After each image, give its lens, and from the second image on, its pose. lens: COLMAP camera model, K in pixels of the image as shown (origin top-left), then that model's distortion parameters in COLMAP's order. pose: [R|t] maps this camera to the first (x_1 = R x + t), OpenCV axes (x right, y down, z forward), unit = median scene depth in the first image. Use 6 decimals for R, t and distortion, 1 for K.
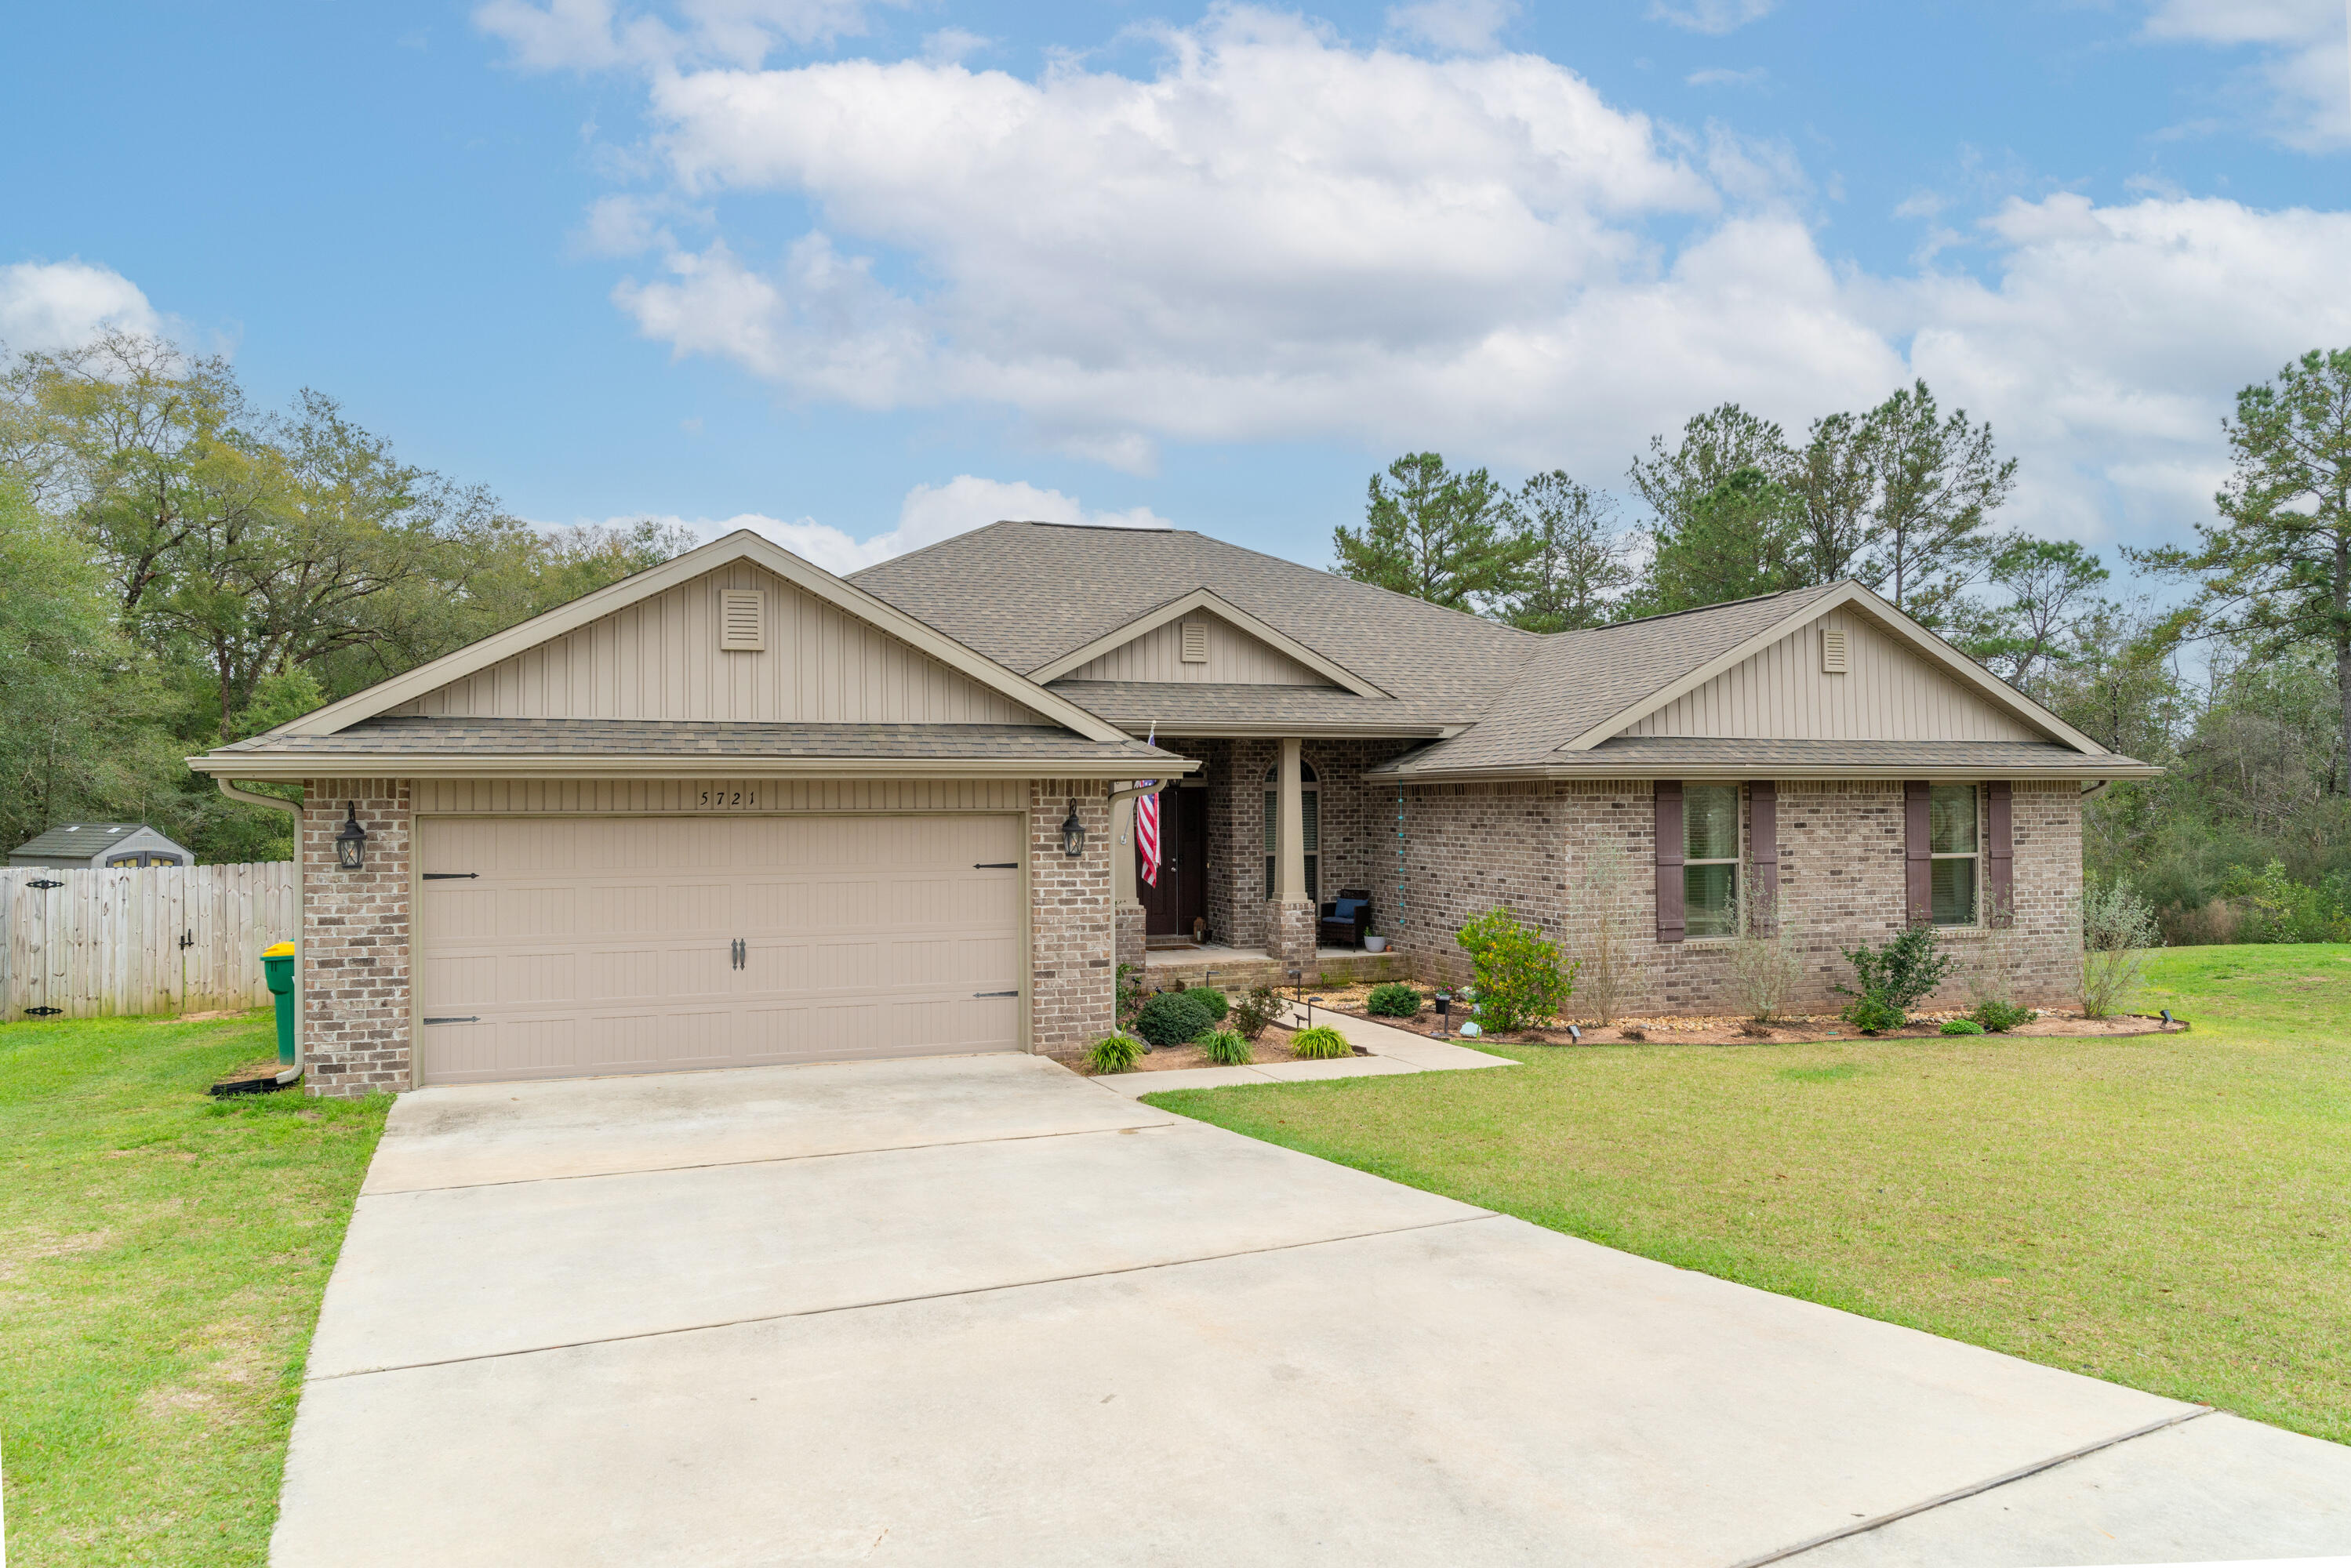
lens RADIAL K [[1549.0, 0, 1175.5], [0, 1549.0, 784.0], [0, 0, 1]] dist [0.002570, -0.003586]
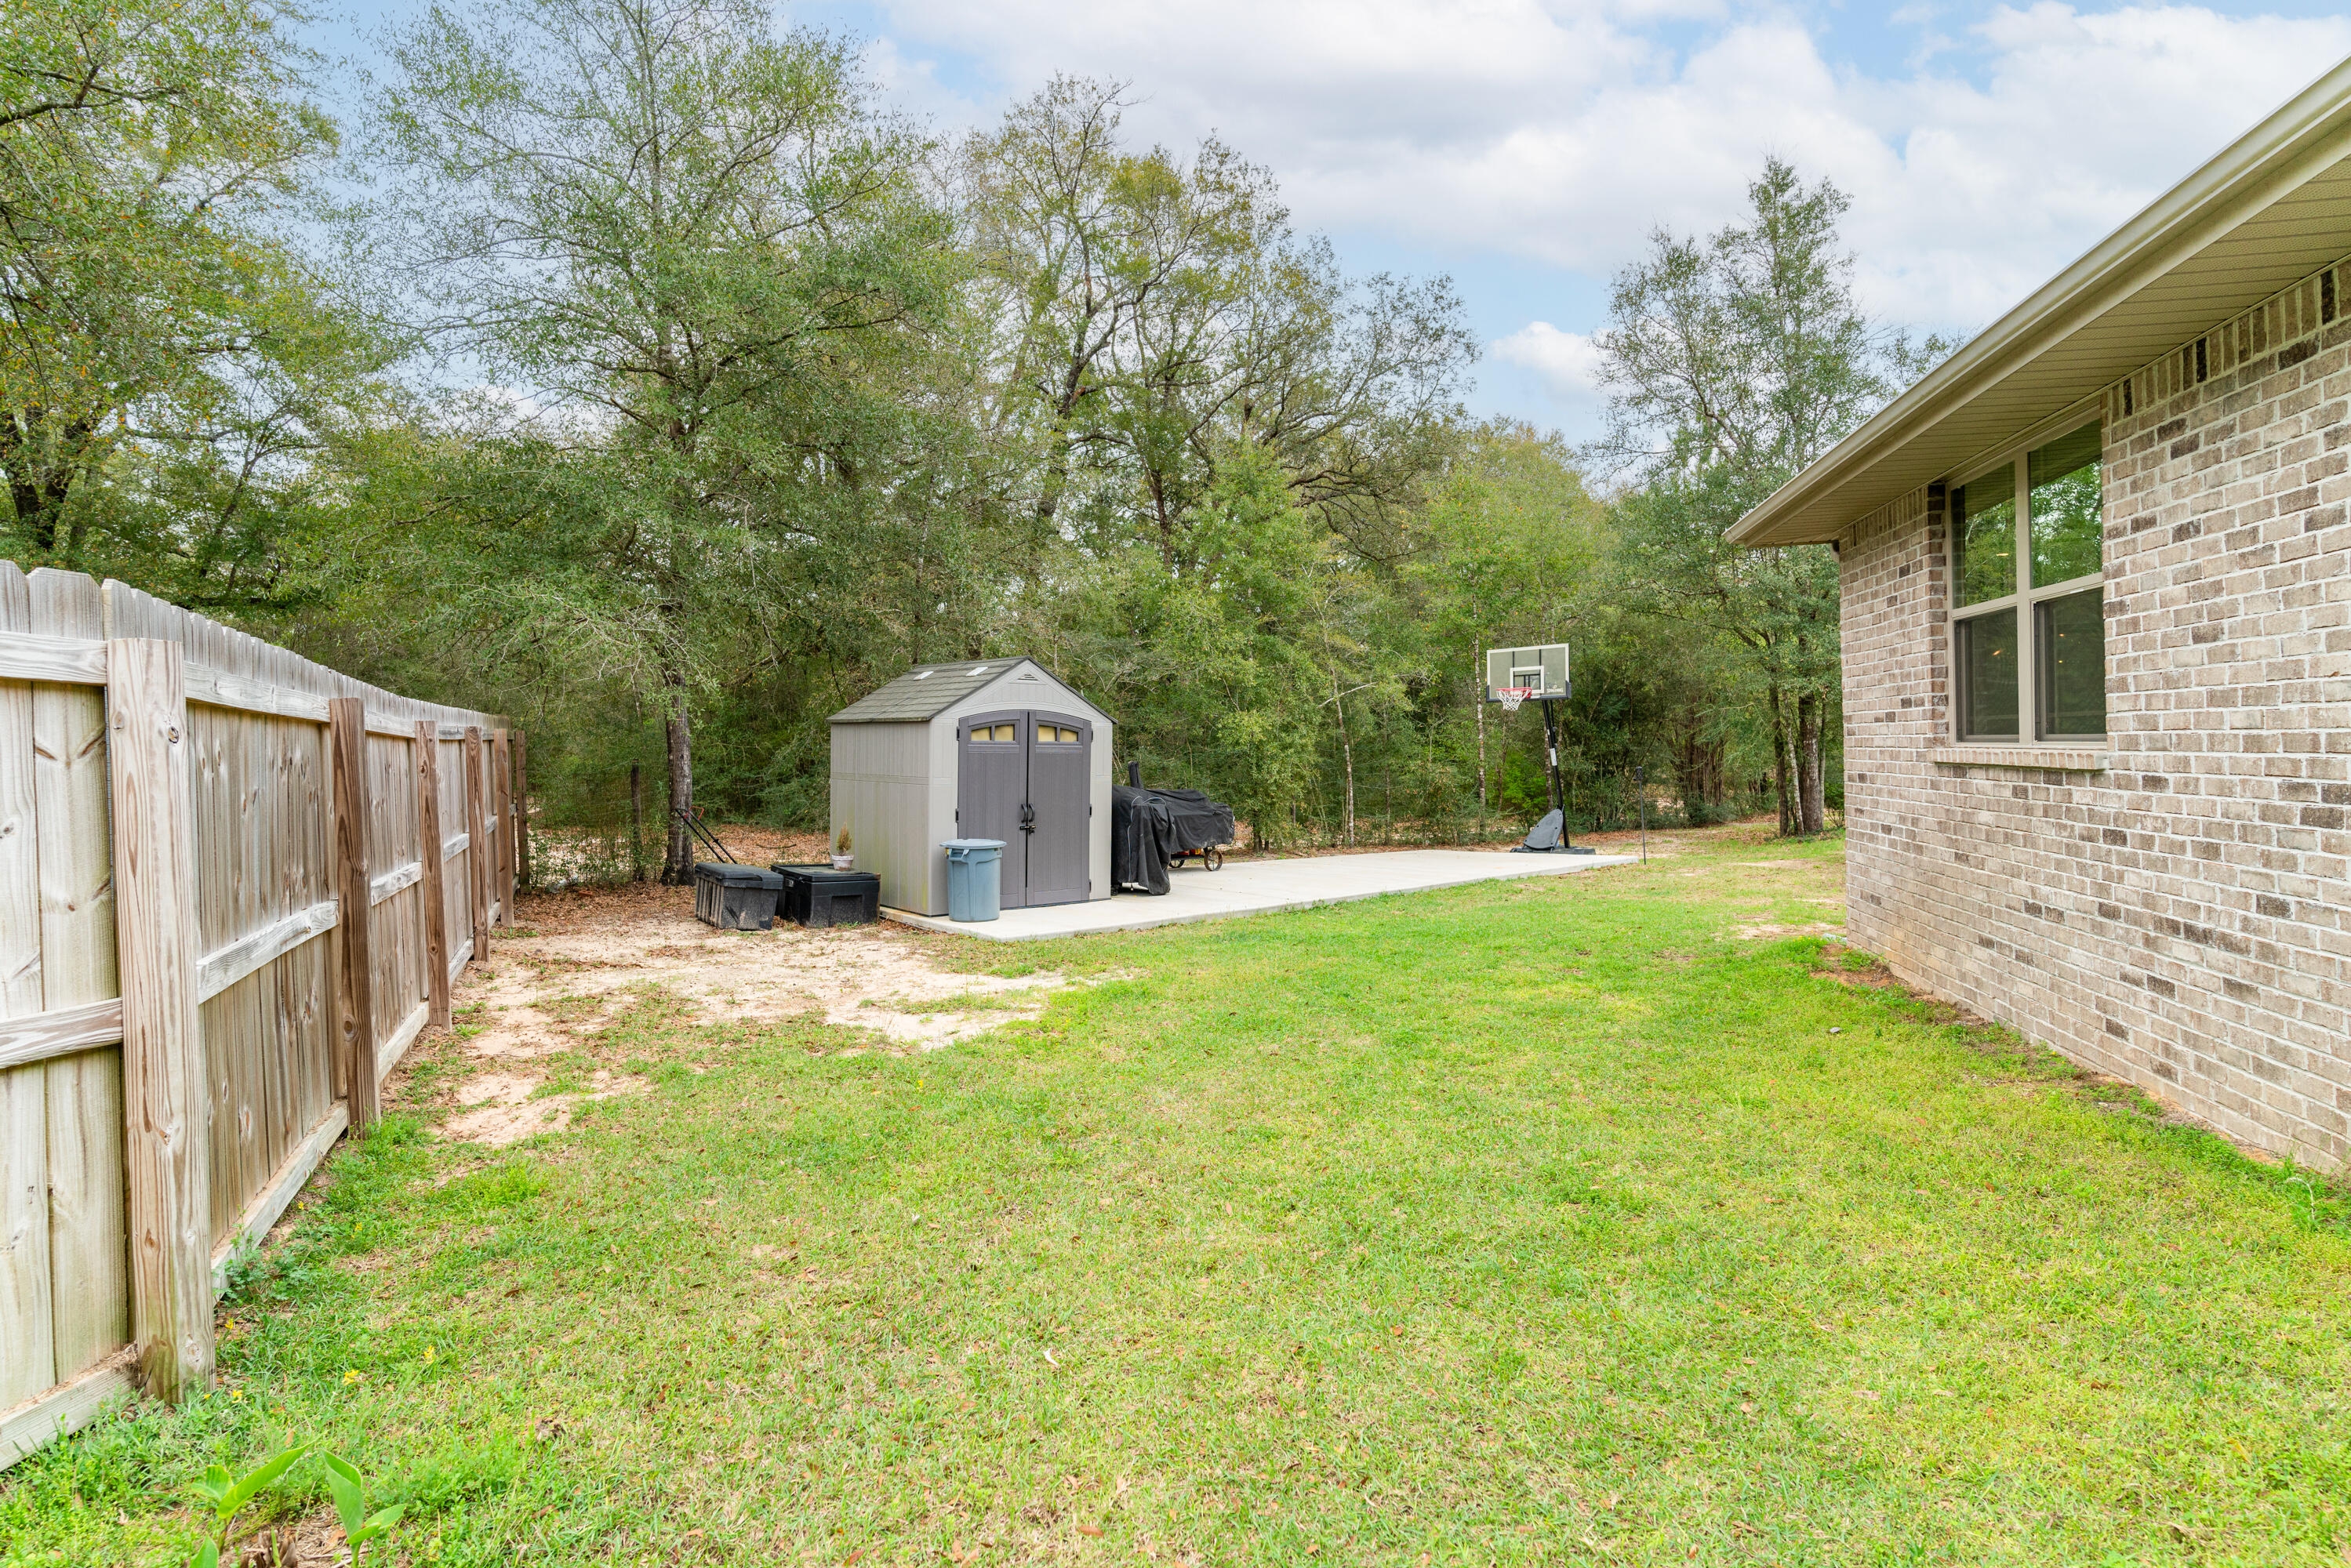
lens RADIAL K [[1122.5, 0, 1175.5], [0, 1122.5, 784.0], [0, 0, 1]] dist [0.002217, 0.000941]
pose [[0.849862, 0.005443, -0.526977, -0.670921], [0.020998, 0.998803, 0.044180, 0.081342], [0.526587, -0.048612, 0.848730, 1.112246]]
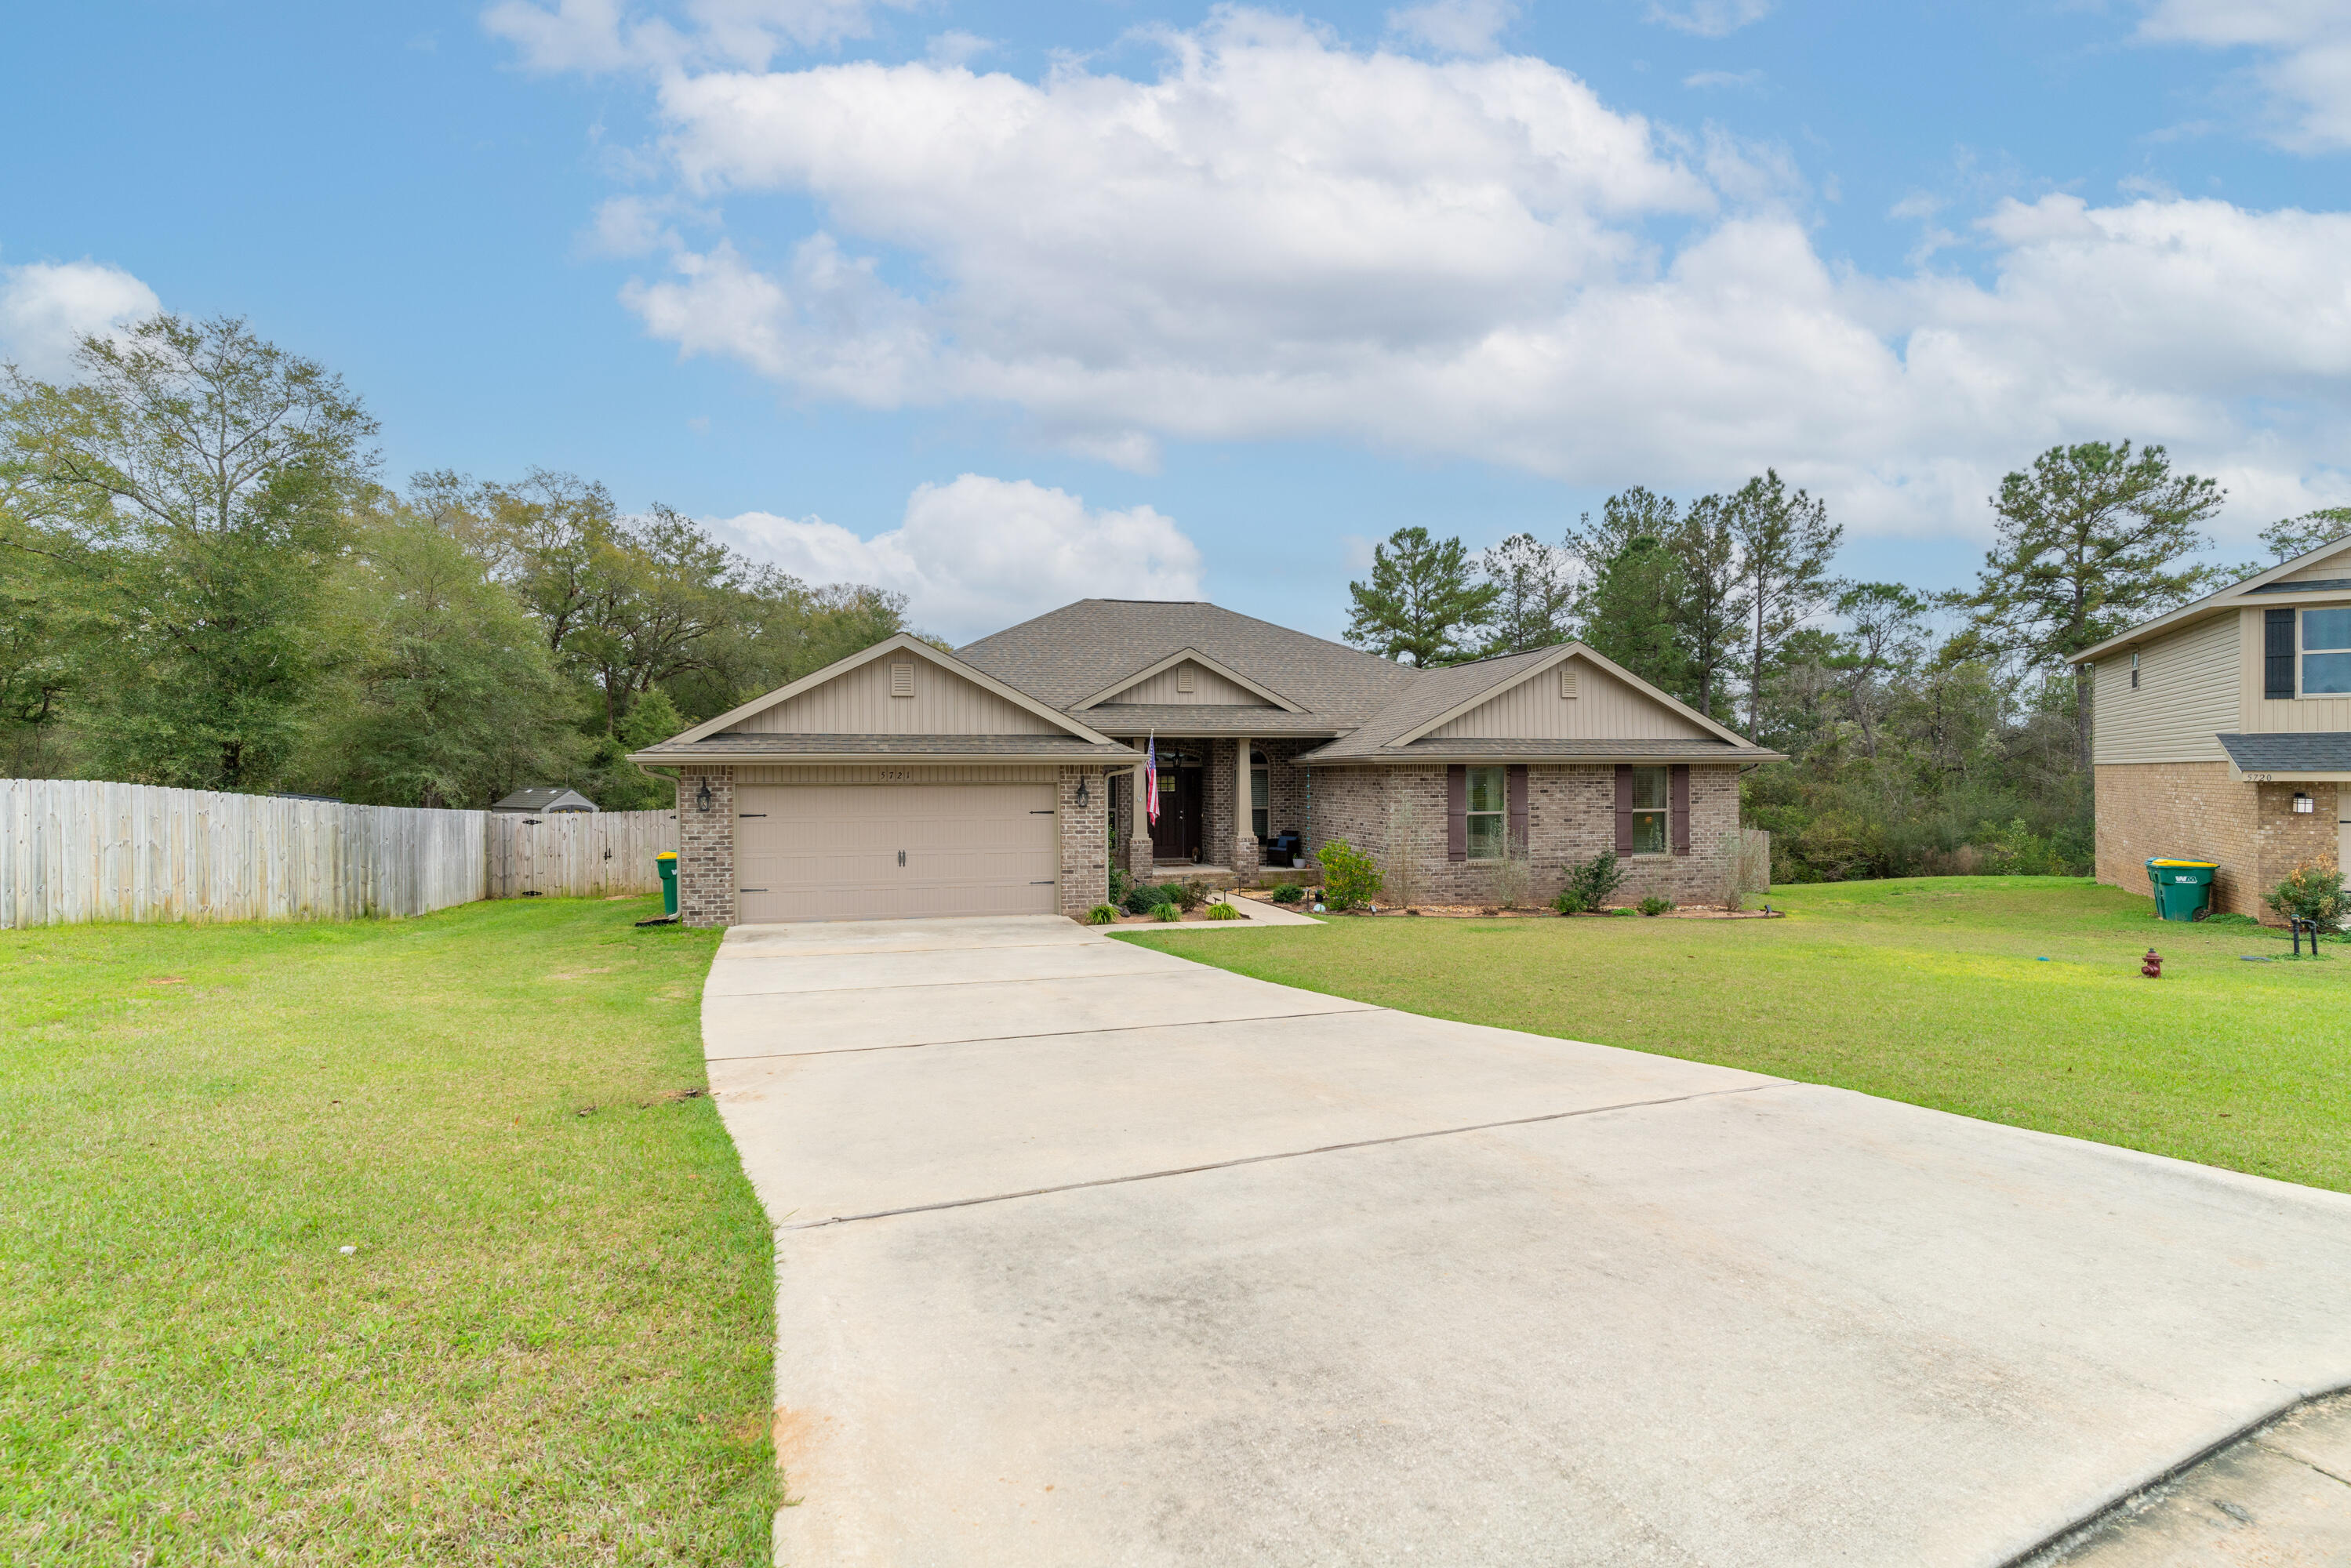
lens RADIAL K [[1173.2, 0, 1178.7], [0, 1173.2, 790.1], [0, 0, 1]] dist [0.000314, 0.001447]
pose [[0.996118, 0.002375, -0.087994, 0.125791], [-0.000073, 0.999658, 0.026153, -0.007114], [0.088026, -0.026045, 0.995778, -0.271835]]
